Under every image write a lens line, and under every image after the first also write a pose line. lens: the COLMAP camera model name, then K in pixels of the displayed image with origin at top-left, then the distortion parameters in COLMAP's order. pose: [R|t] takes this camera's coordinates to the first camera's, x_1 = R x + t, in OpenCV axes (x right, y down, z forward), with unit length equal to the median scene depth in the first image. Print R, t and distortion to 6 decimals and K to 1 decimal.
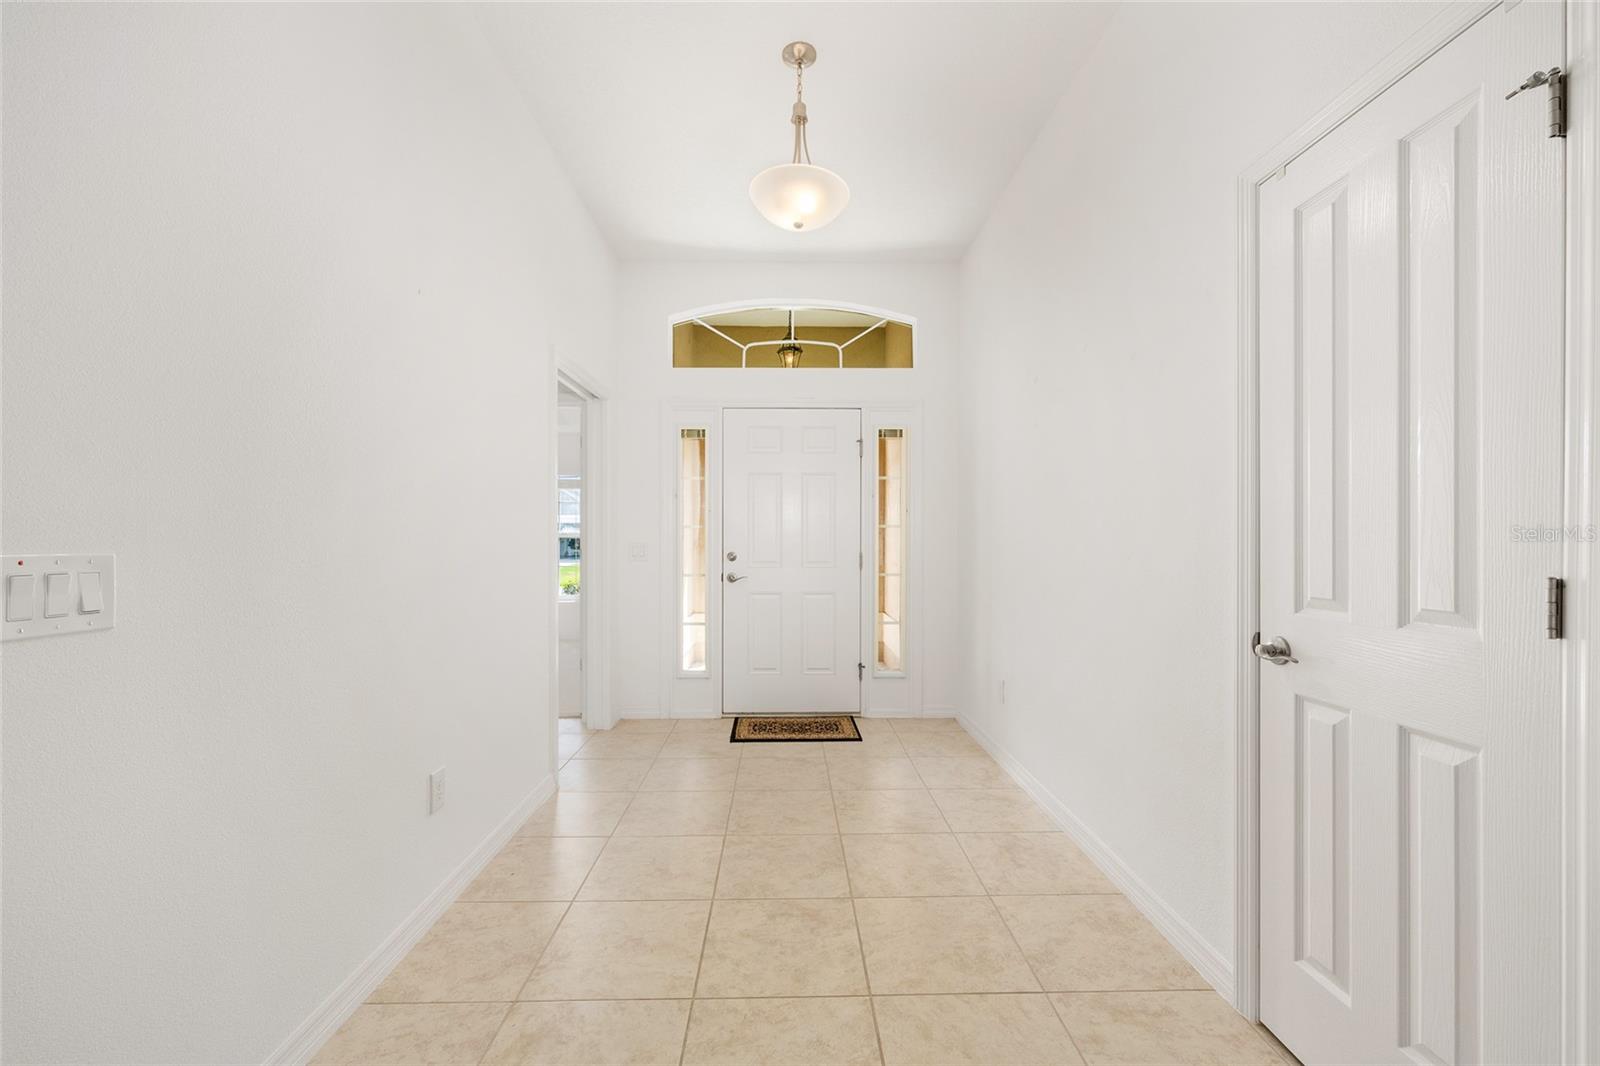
lens RADIAL K [[644.6, 0, 794.6], [0, 644.6, 533.6], [0, 0, 1]] dist [-0.003346, 0.000756]
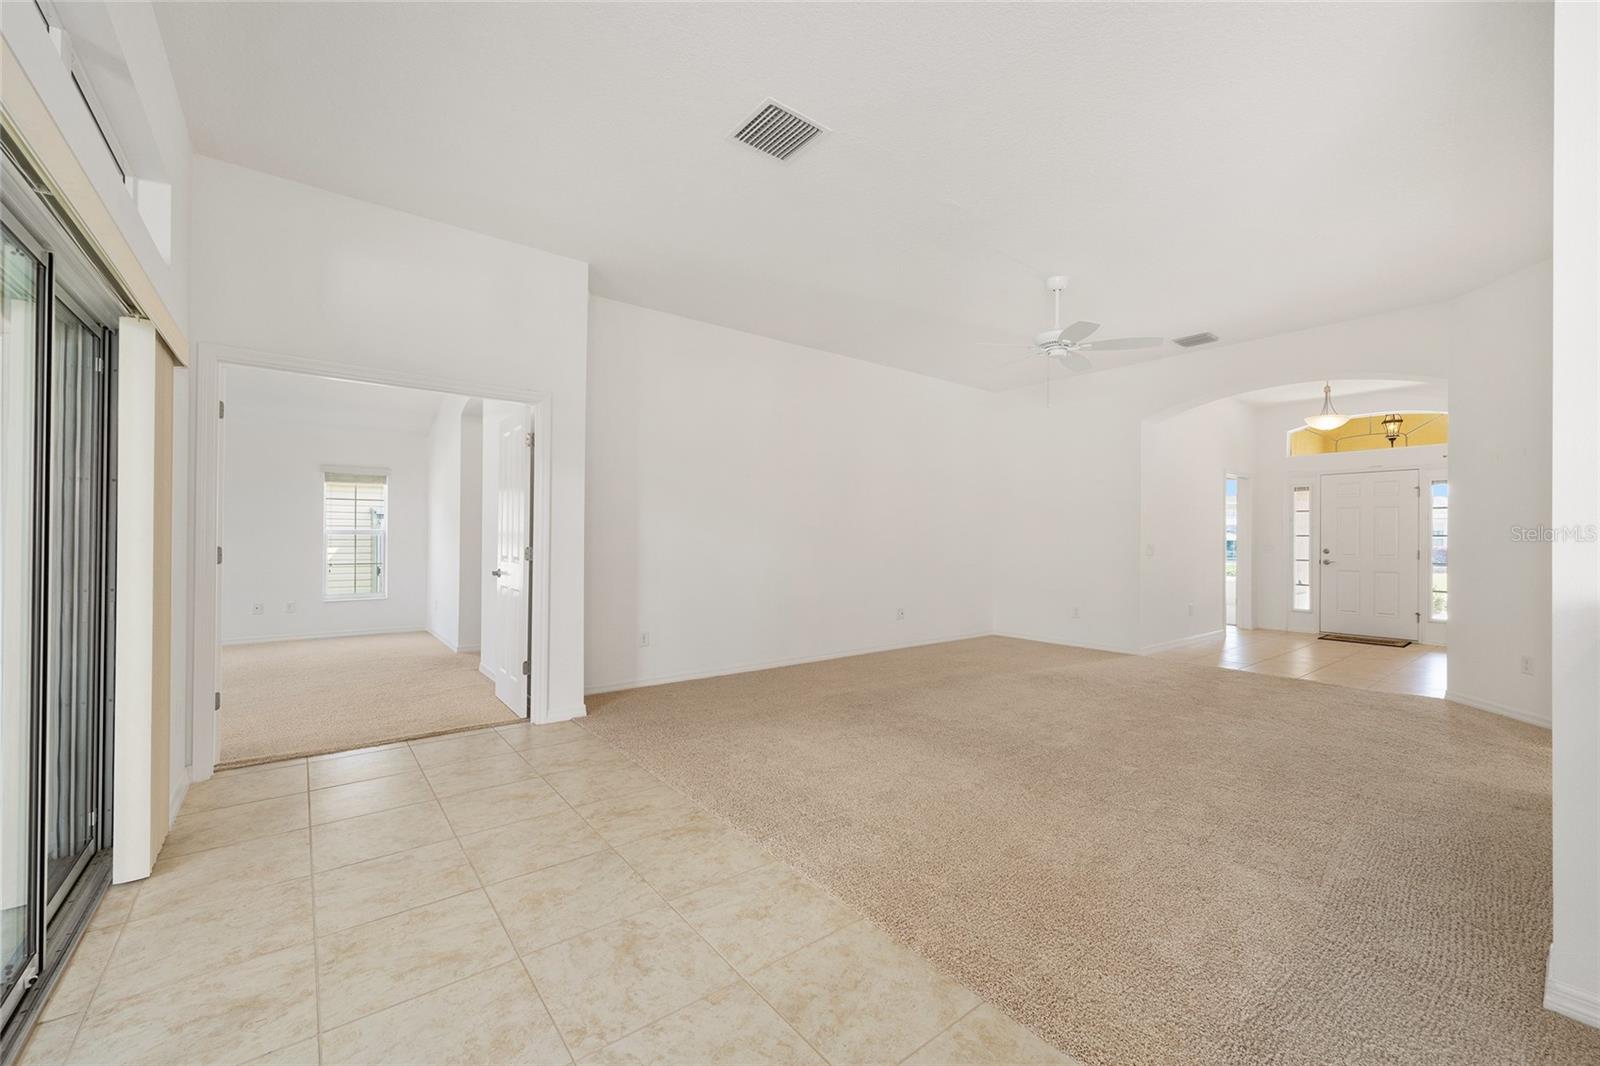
lens RADIAL K [[644.6, 0, 793.1], [0, 644.6, 535.6], [0, 0, 1]] dist [-0.003346, 0.000756]
pose [[0.595942, 0.001489, -0.803026, 0.501285], [-0.010241, 0.999931, -0.005745, 0.016471], [0.802962, 0.011648, 0.595917, -1.445099]]
